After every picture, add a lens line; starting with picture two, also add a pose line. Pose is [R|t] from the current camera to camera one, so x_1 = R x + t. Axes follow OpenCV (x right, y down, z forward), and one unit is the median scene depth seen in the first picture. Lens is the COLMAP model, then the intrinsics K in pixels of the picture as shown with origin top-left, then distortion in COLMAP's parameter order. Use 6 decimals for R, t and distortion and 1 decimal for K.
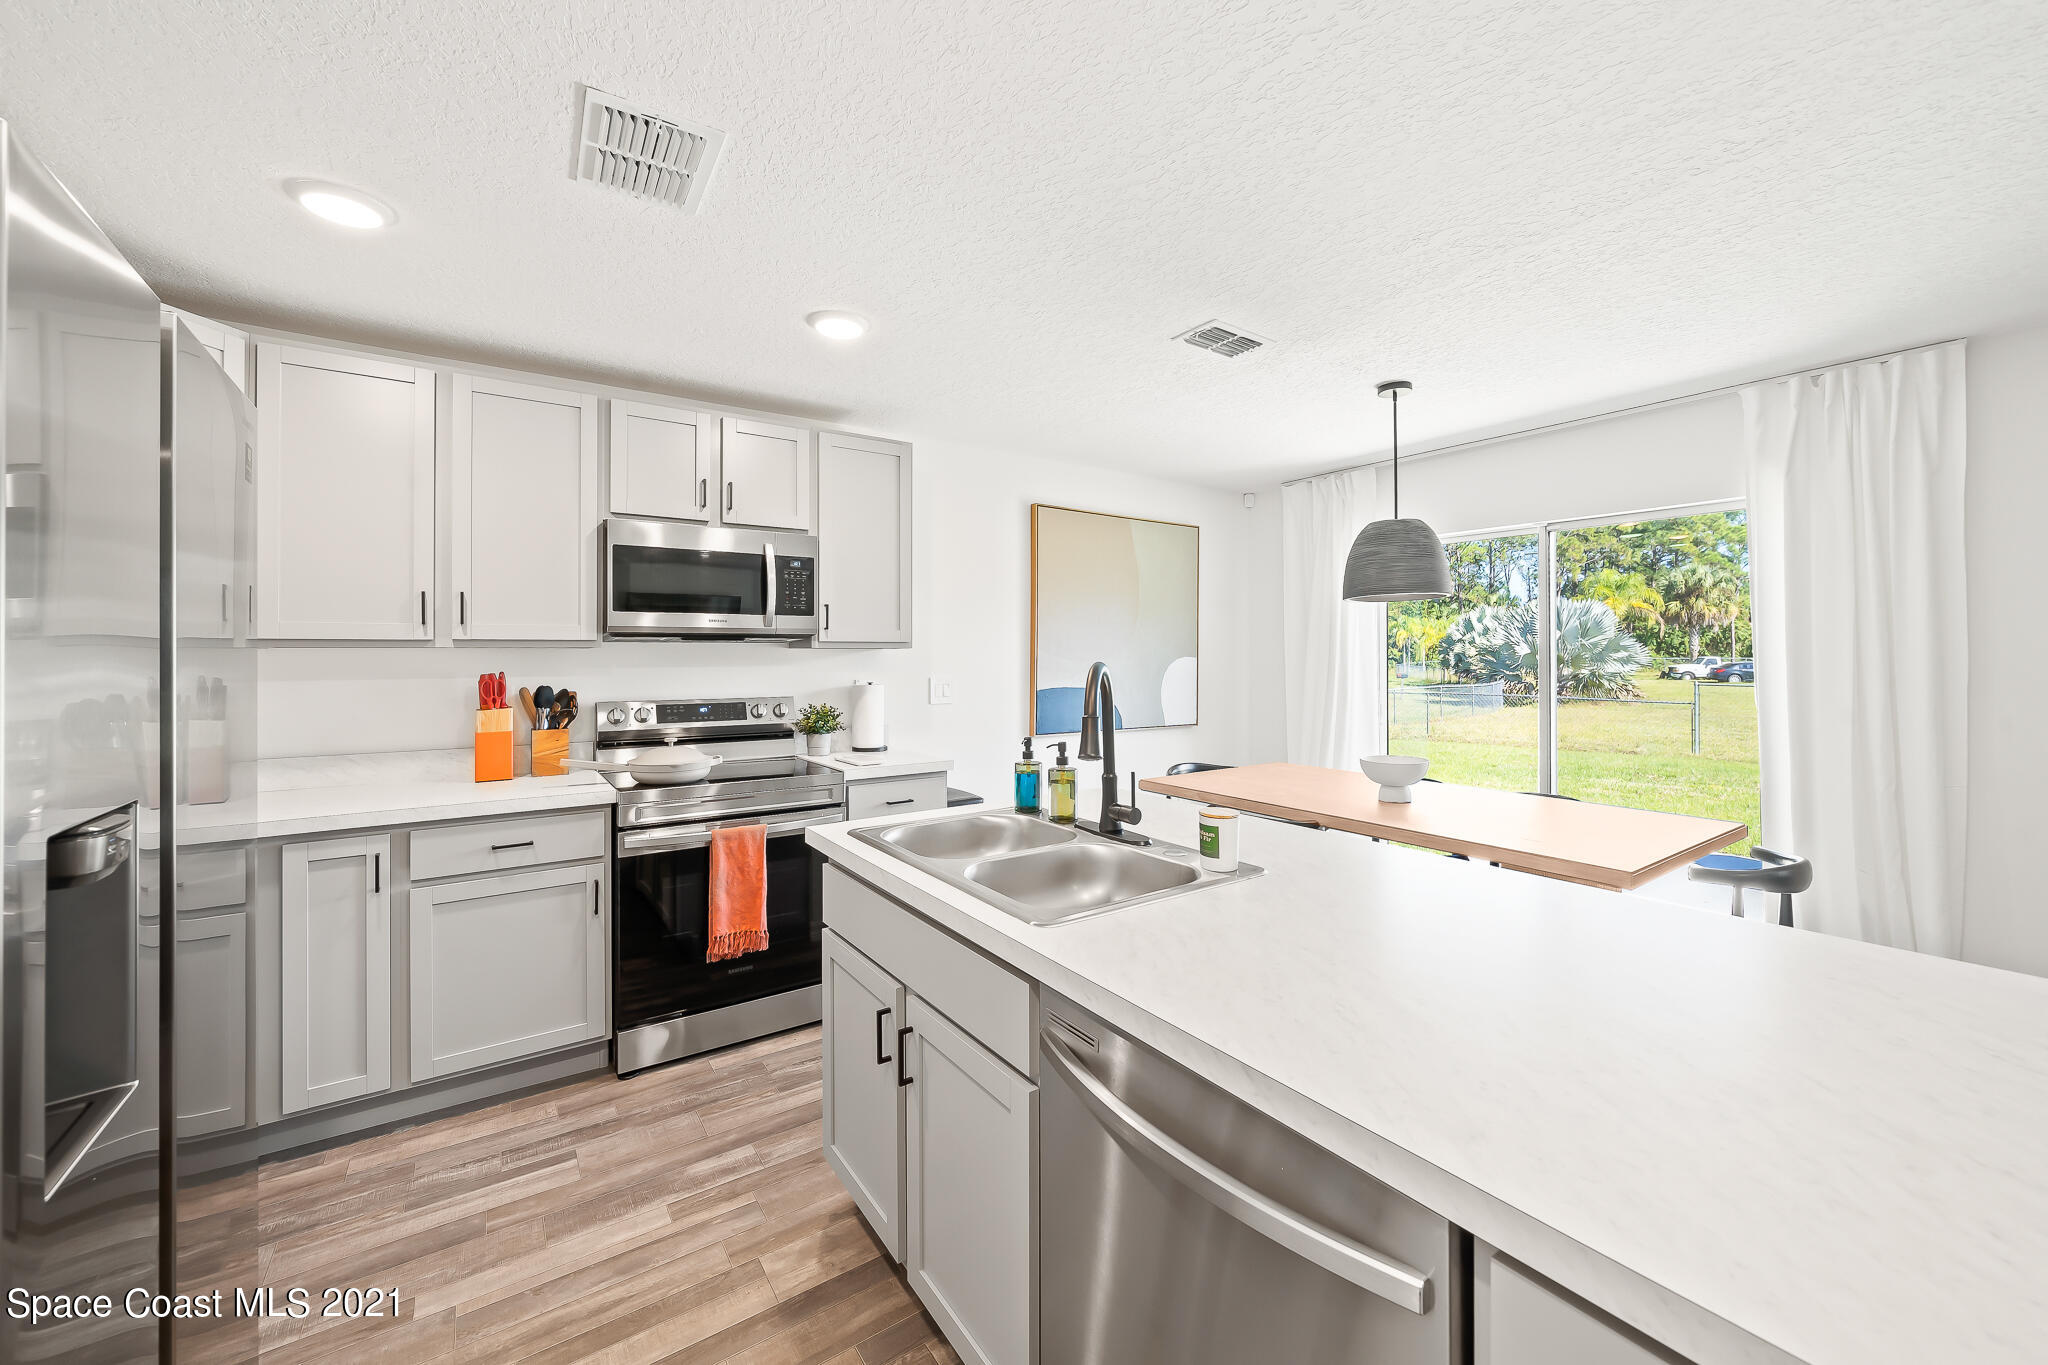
lens RADIAL K [[805.6, 0, 1055.4], [0, 805.6, 672.4], [0, 0, 1]] dist [0.001024, 0.000072]
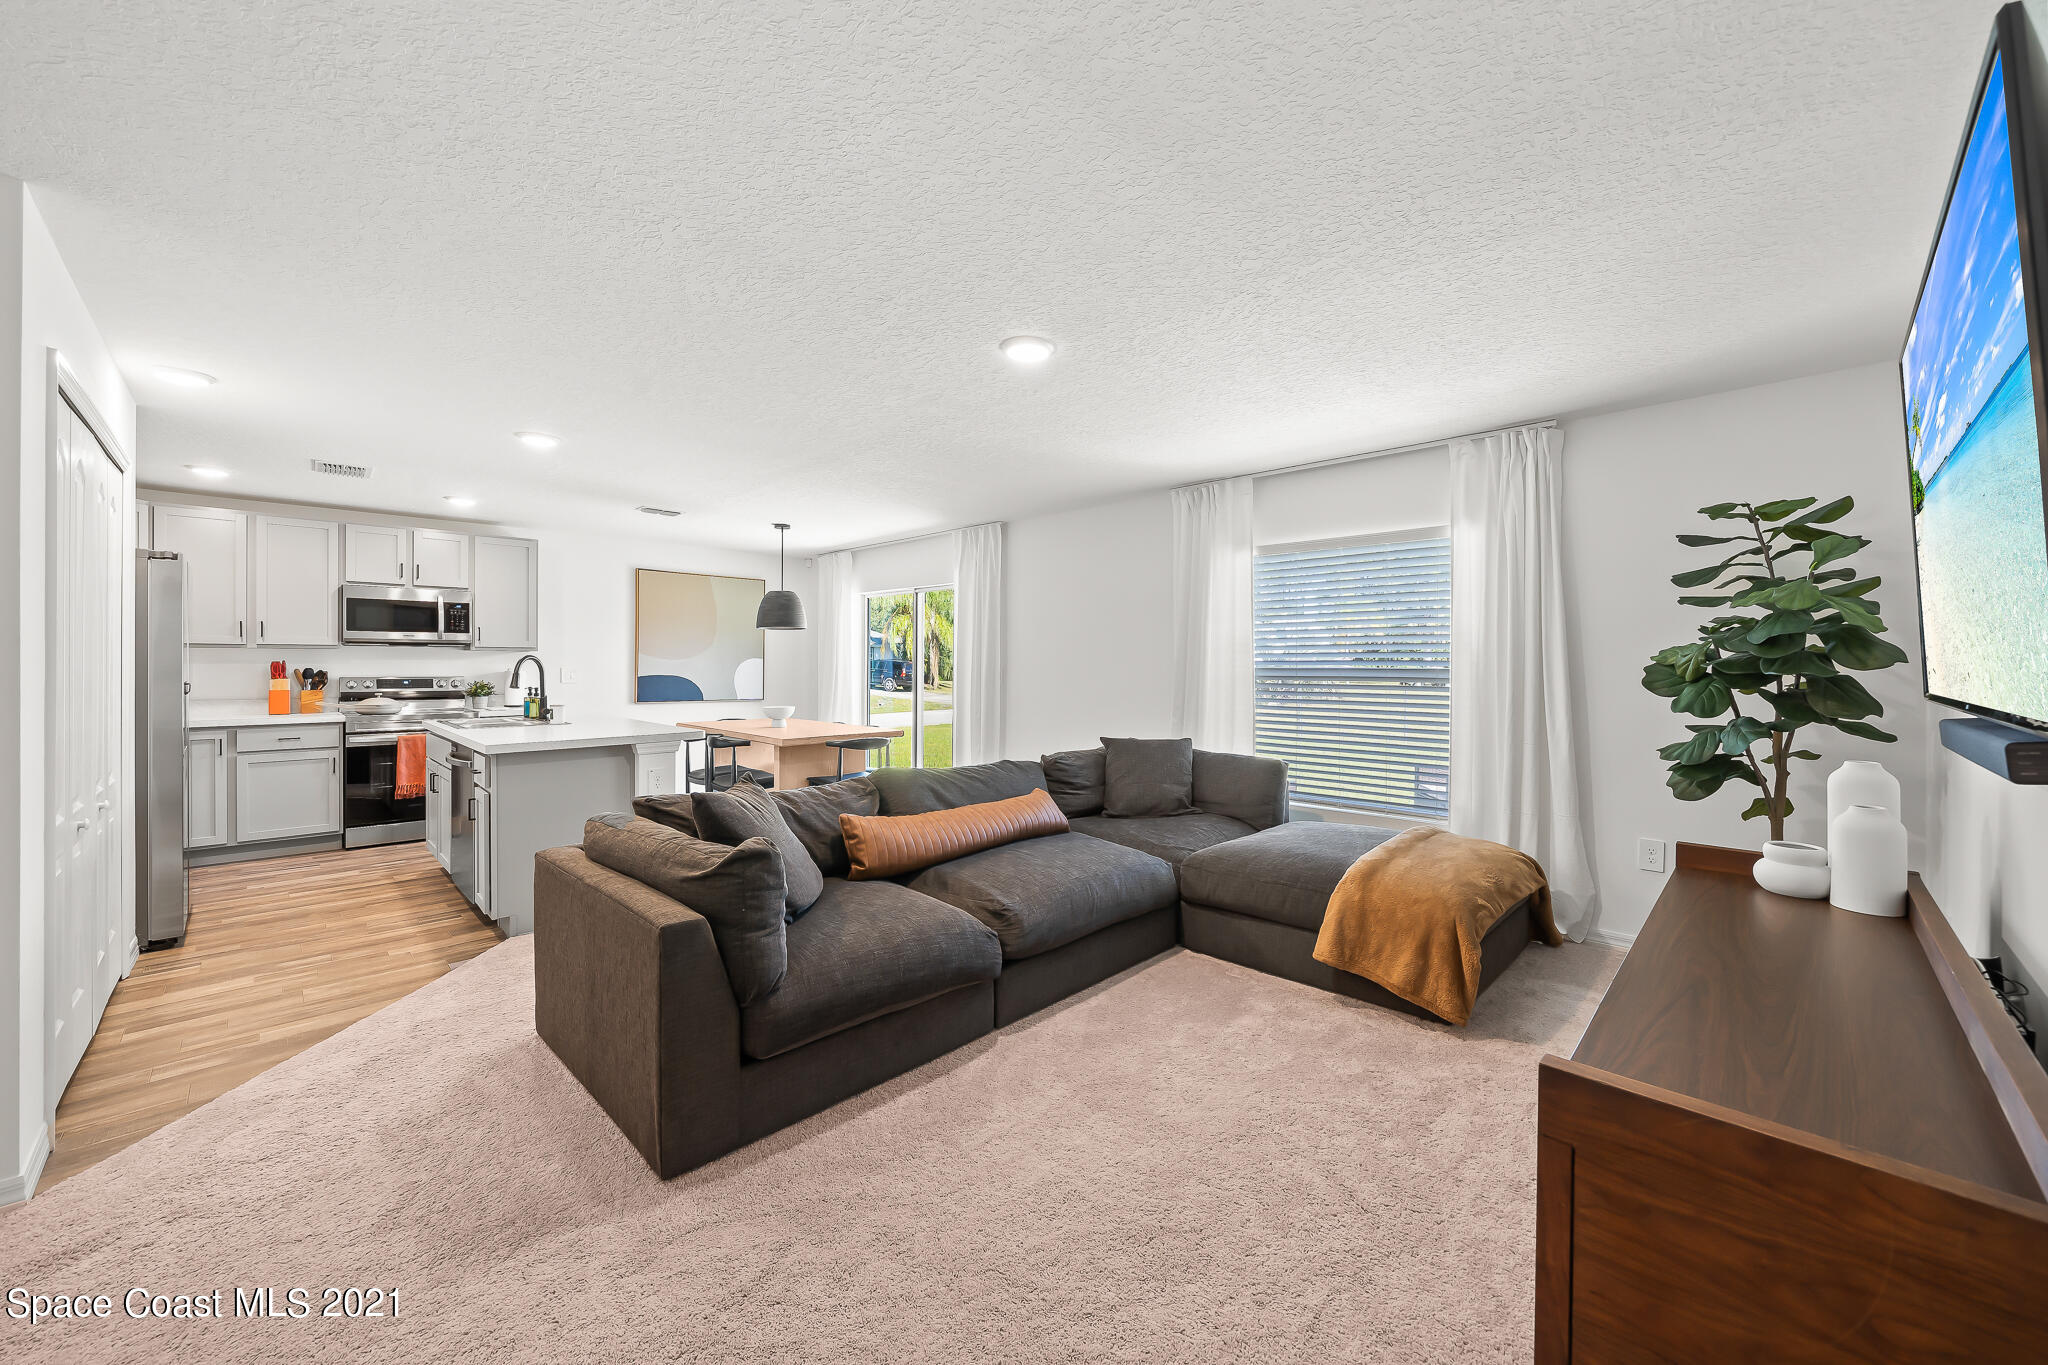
lens RADIAL K [[773.3, 0, 1024.0], [0, 773.3, 682.5], [0, 0, 1]] dist [0.001197, 0.000364]
pose [[0.987318, 0.001750, 0.158746, 0.692669], [-0.002516, 0.999986, 0.004626, 0.034556], [-0.158736, -0.004966, 0.987309, -1.002096]]
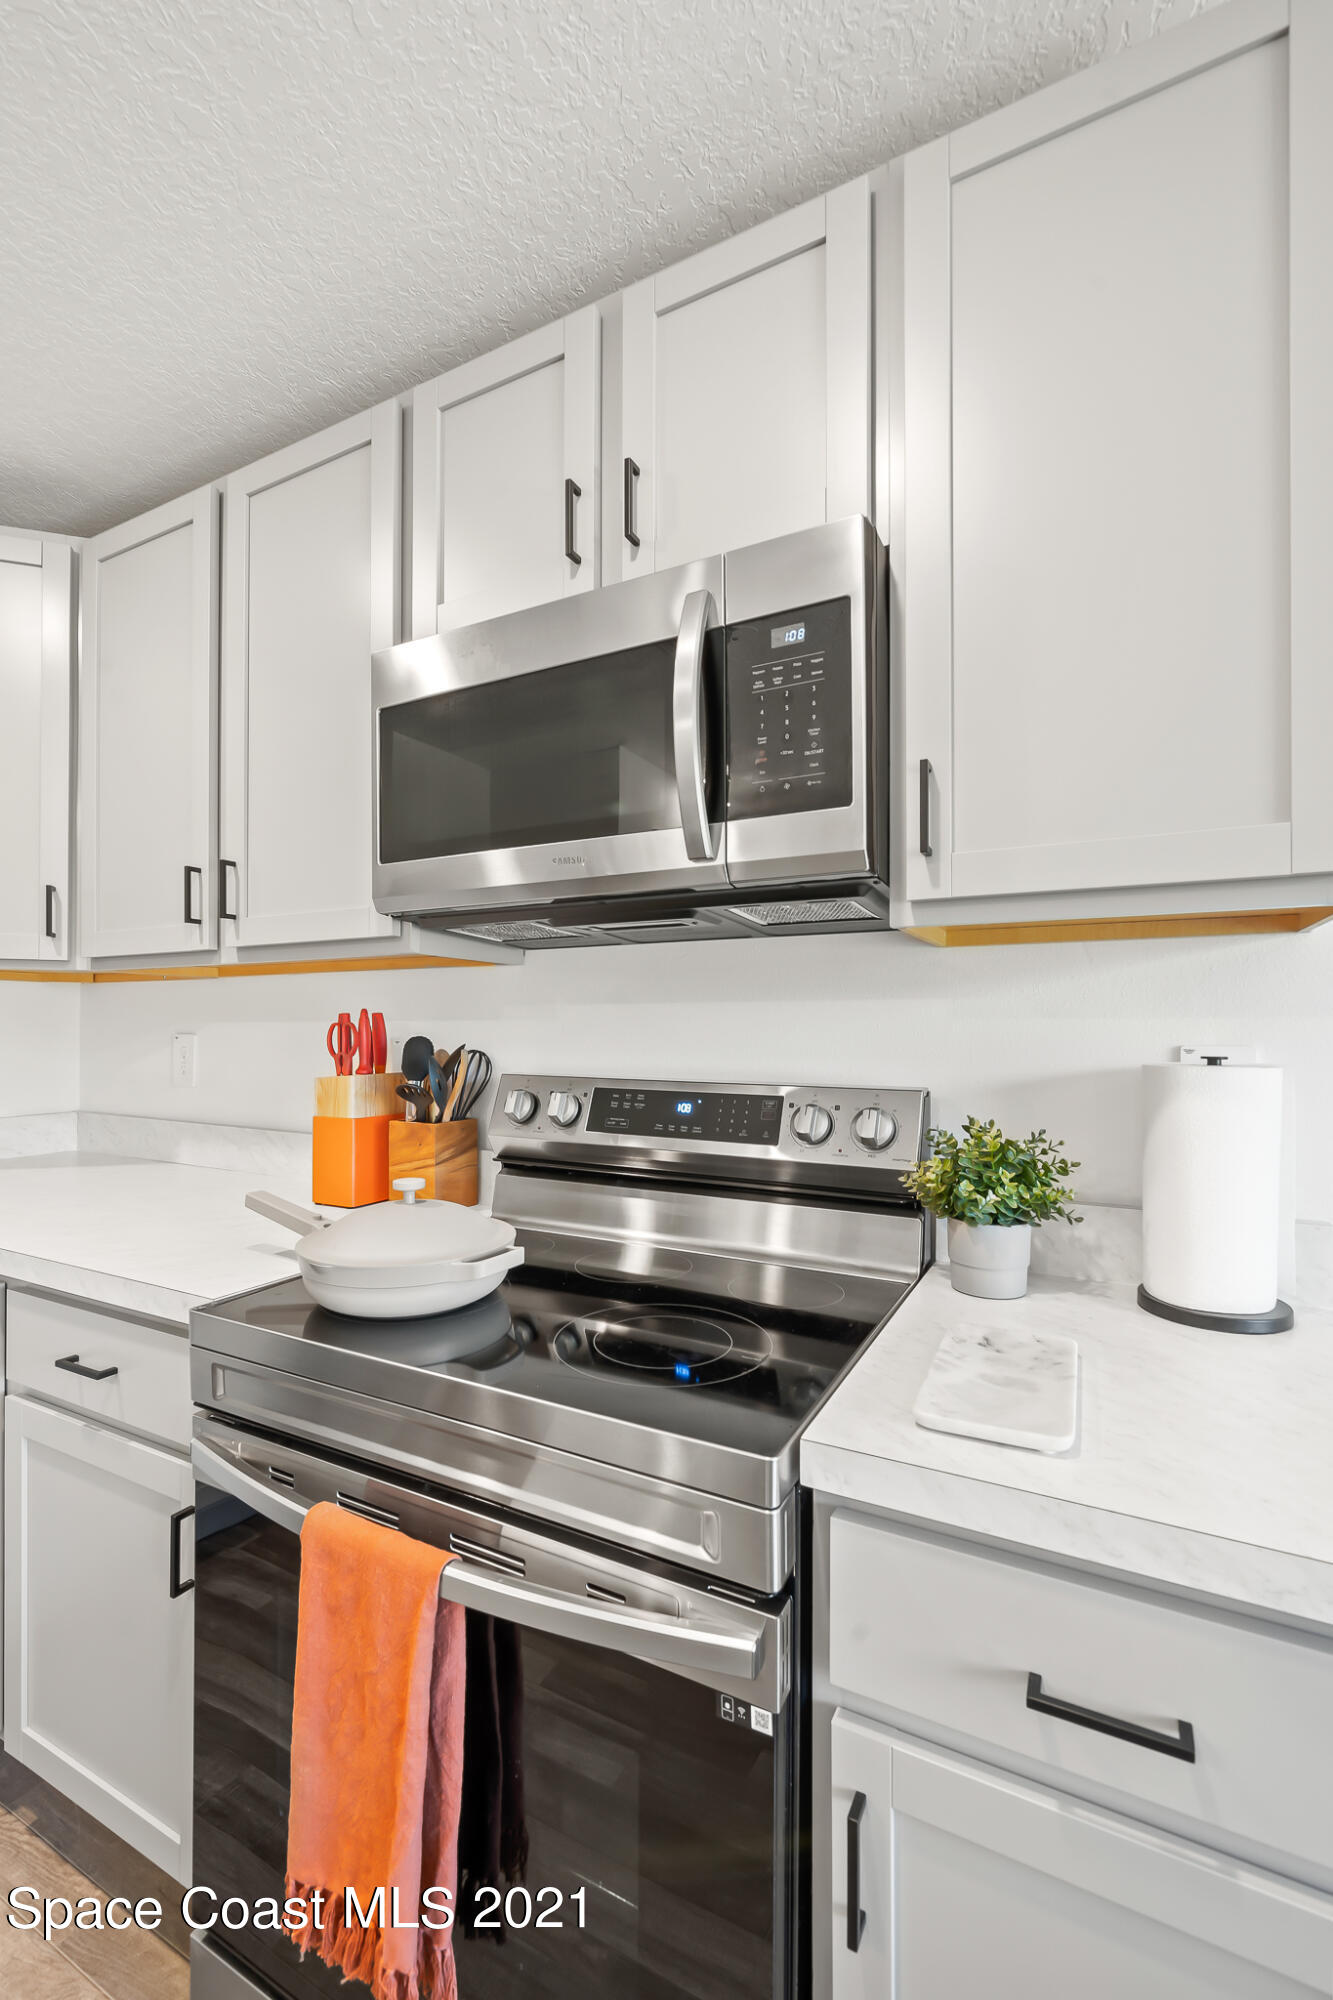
lens RADIAL K [[850.2, 0, 656.7], [0, 850.2, 1008.8], [0, 0, 1]] dist [-0.002568, -0.000404]
pose [[0.409852, -0.010602, -0.912090, -0.061831], [-0.017792, 0.999649, -0.019614, 0.006145], [0.911978, 0.024266, 0.409520, 0.801359]]
